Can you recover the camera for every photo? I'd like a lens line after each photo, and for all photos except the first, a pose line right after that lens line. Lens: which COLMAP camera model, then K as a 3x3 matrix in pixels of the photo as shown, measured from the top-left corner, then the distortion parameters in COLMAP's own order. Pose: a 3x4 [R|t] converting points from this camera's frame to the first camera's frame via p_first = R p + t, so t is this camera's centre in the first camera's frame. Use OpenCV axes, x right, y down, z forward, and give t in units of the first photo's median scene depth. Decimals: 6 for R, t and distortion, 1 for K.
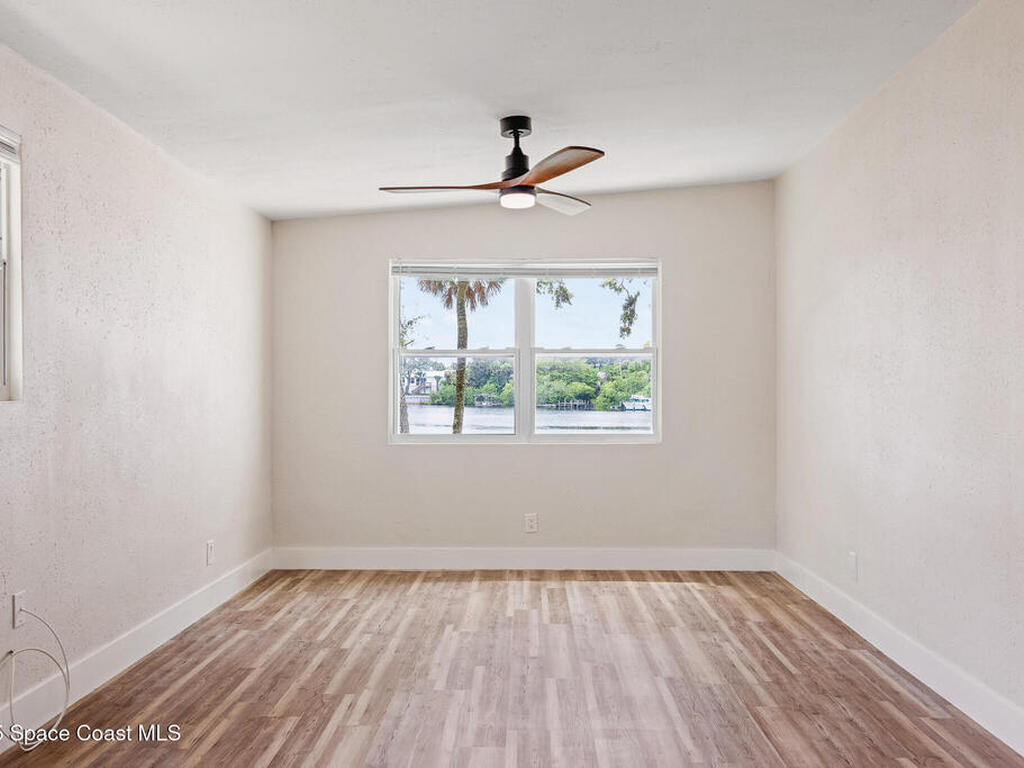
lens RADIAL K [[932.4, 0, 523.5], [0, 932.4, 382.8], [0, 0, 1]] dist [-0.014734, 0.000000]
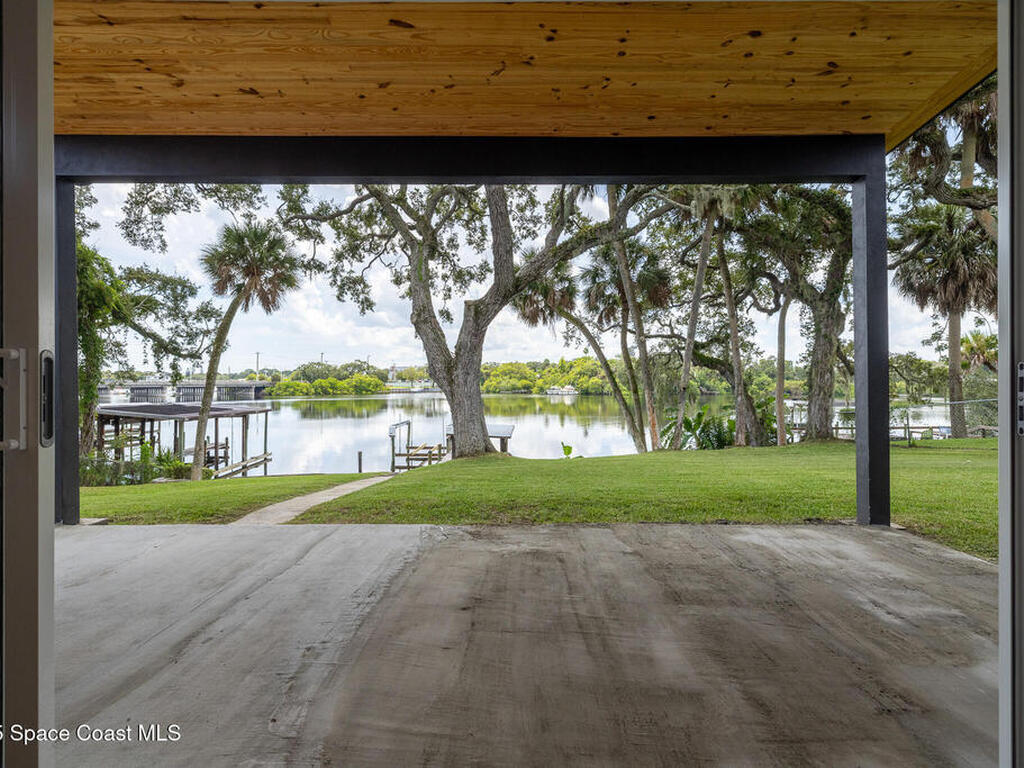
lens RADIAL K [[482.4, 0, 514.6], [0, 482.4, 382.4], [0, 0, 1]] dist [0.000009, -0.000498]
pose [[0.999899, -0.009445, 0.010575, 1.770608], [0.009409, 0.999950, 0.003424, 0.077967], [-0.010606, -0.003324, 0.999938, 2.705499]]
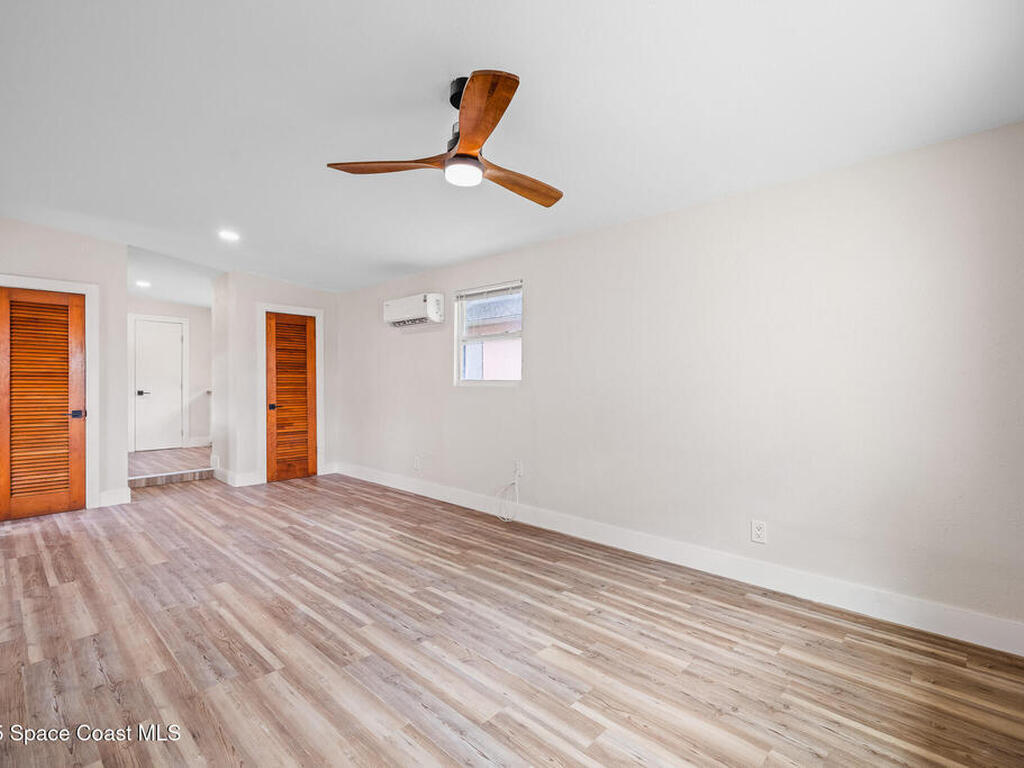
lens RADIAL K [[492.1, 0, 509.5], [0, 492.1, 385.0], [0, 0, 1]] dist [-0.000349, -0.000265]
pose [[-0.682164, -0.000660, -0.731199, 0.319878], [0.001836, 0.999995, -0.002616, 0.015197], [0.731197, -0.003127, -0.682160, 1.357639]]
